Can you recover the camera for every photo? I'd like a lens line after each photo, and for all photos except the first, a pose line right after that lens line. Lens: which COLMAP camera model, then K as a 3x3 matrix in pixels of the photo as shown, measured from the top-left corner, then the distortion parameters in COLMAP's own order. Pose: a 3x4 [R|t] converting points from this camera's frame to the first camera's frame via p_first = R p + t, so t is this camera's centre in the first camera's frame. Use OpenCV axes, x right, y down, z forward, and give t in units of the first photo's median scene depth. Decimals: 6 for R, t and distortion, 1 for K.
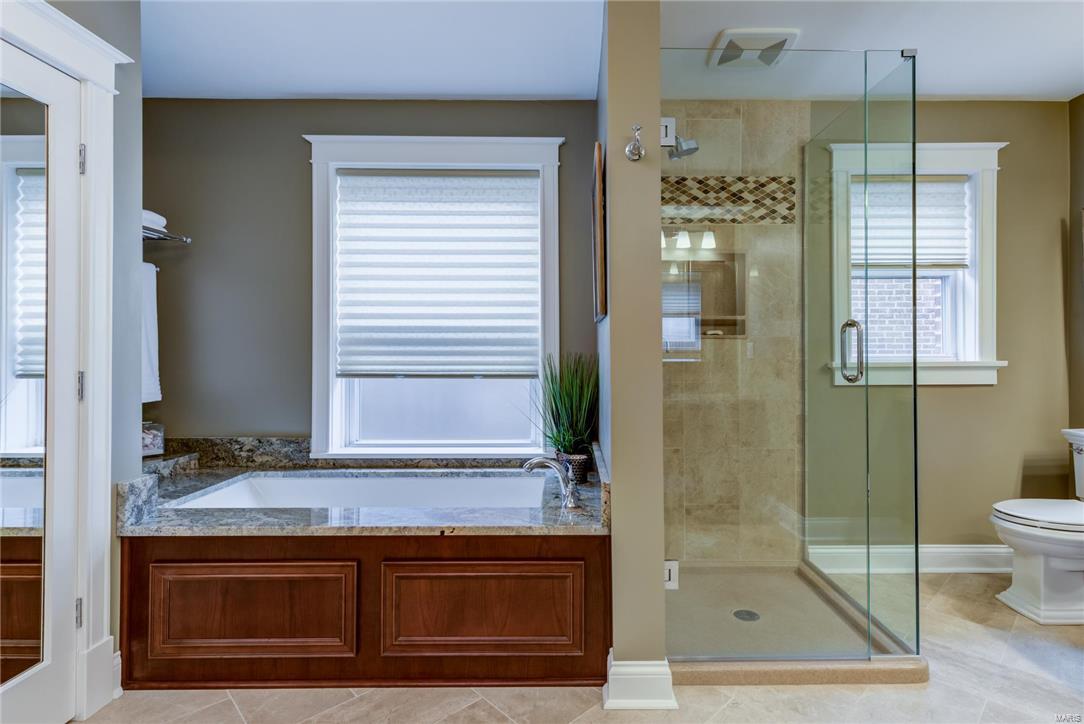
lens RADIAL K [[555.7, 0, 531.3], [0, 555.7, 348.7], [0, 0, 1]] dist [0.016876, -0.001783]
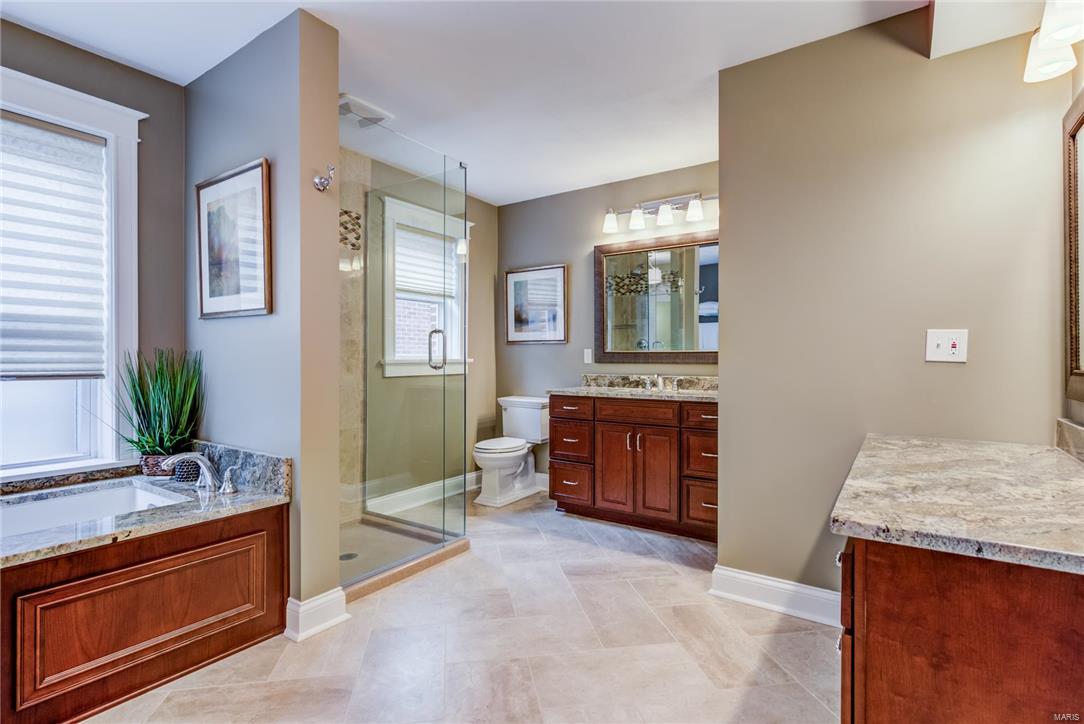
lens RADIAL K [[555.7, 0, 538.8], [0, 555.7, 362.3], [0, 0, 1]] dist [0.016876, -0.001783]
pose [[0.569114, -0.001531, 0.822258, -0.411007], [-0.008980, 0.999927, 0.008078, 0.019561], [-0.822210, -0.011981, 0.569058, -0.075935]]
